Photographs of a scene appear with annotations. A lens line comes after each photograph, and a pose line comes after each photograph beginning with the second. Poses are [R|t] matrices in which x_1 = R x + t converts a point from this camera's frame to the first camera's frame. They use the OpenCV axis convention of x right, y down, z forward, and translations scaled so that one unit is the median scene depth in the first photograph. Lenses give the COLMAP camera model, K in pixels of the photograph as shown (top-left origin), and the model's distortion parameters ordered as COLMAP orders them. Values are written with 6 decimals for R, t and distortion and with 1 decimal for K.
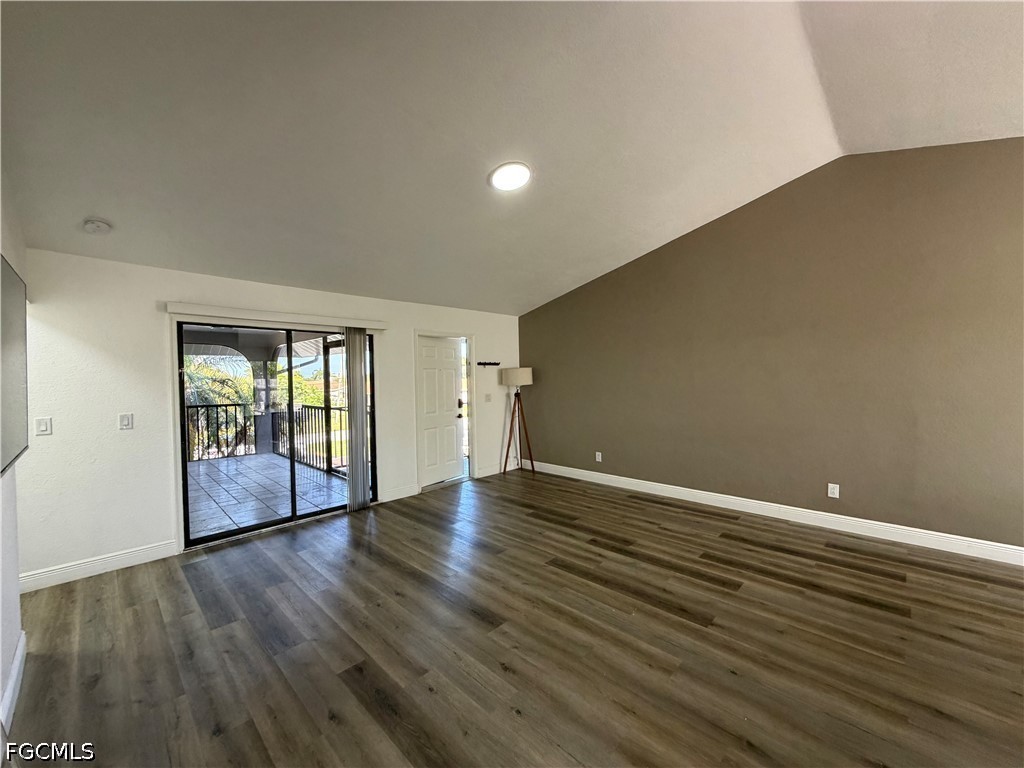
lens RADIAL K [[407.6, 0, 510.4], [0, 407.6, 384.8], [0, 0, 1]] dist [0.000270, -0.000197]
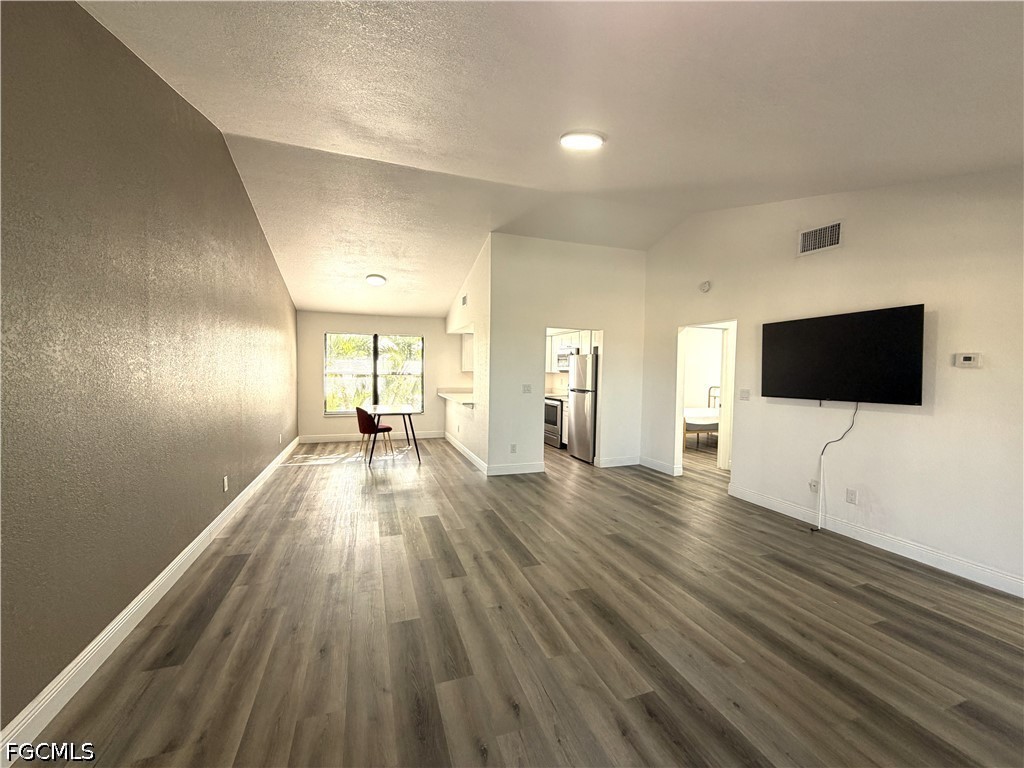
lens RADIAL K [[407.6, 0, 508.8], [0, 407.6, 384.8], [0, 0, 1]] dist [0.000270, -0.000197]
pose [[-0.896560, -0.012451, 0.442747, -0.226622], [0.008793, 0.998908, 0.045896, -0.007458], [-0.442835, 0.045041, -0.895471, 1.653088]]
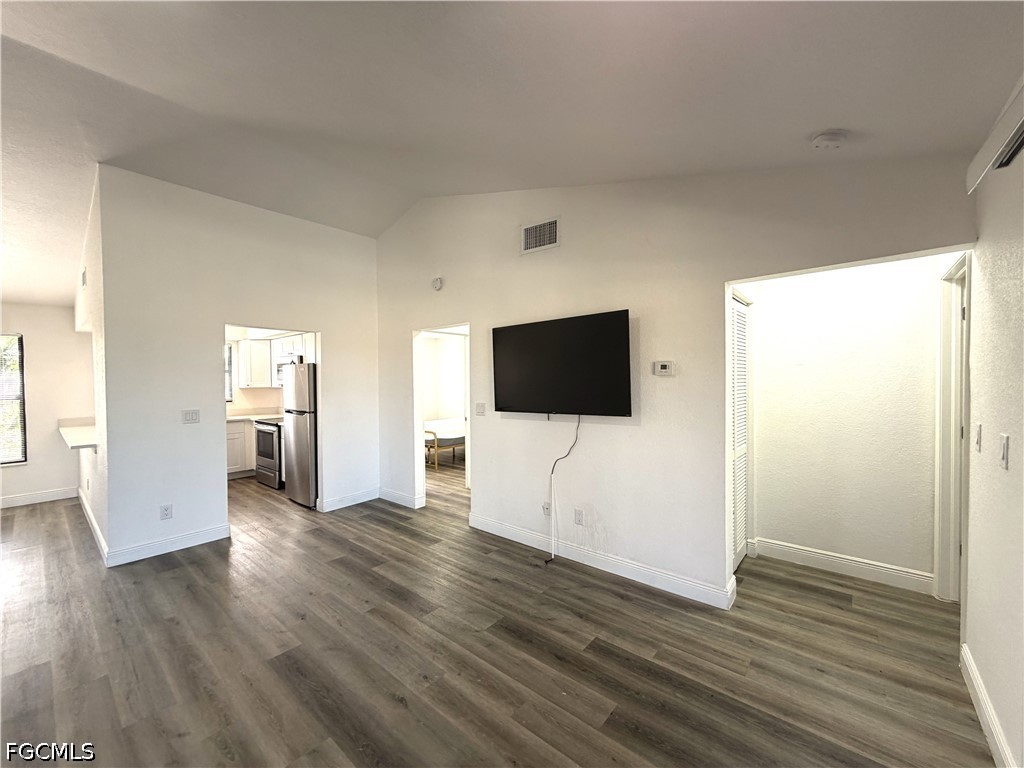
lens RADIAL K [[407.6, 0, 509.8], [0, 407.6, 385.3], [0, 0, 1]] dist [0.000270, -0.000197]
pose [[-0.997252, 0.029979, -0.067747, -0.330444], [0.027488, 0.998922, 0.037410, -0.016107], [0.068795, 0.035445, -0.997001, 1.297333]]
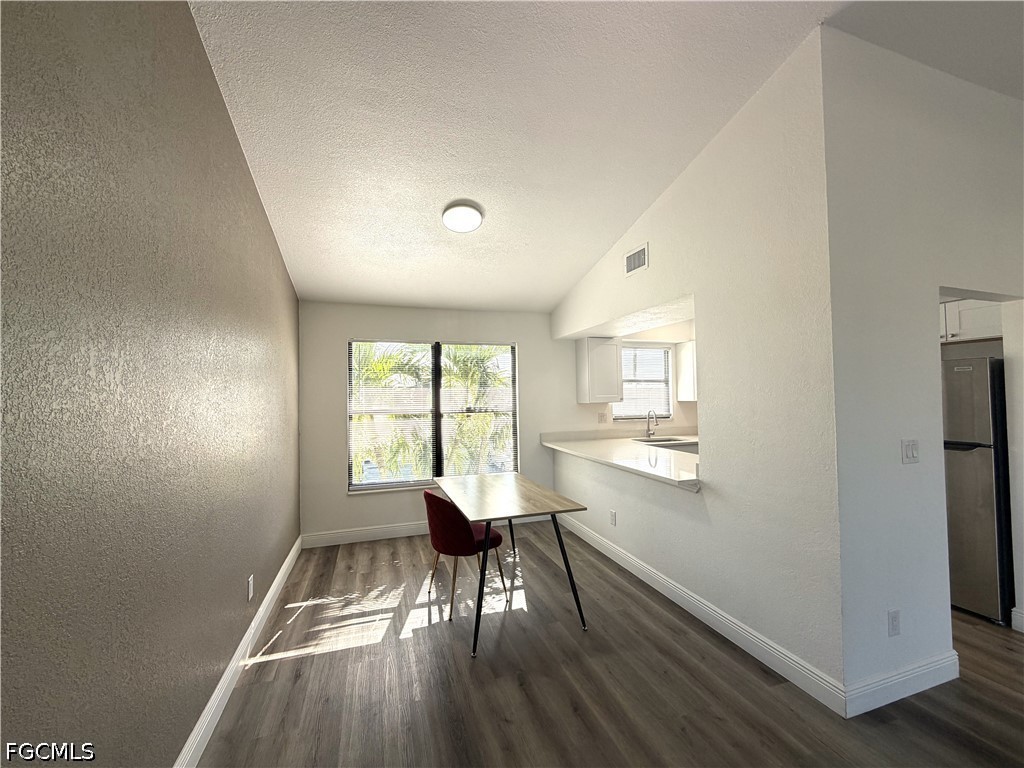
lens RADIAL K [[407.6, 0, 507.6], [0, 407.6, 387.0], [0, 0, 1]] dist [0.000270, -0.000197]
pose [[-0.886728, 0.038399, 0.460694, 0.642278], [0.036596, 0.999248, -0.012849, -0.024236], [-0.460841, 0.005466, -0.887466, 0.988824]]
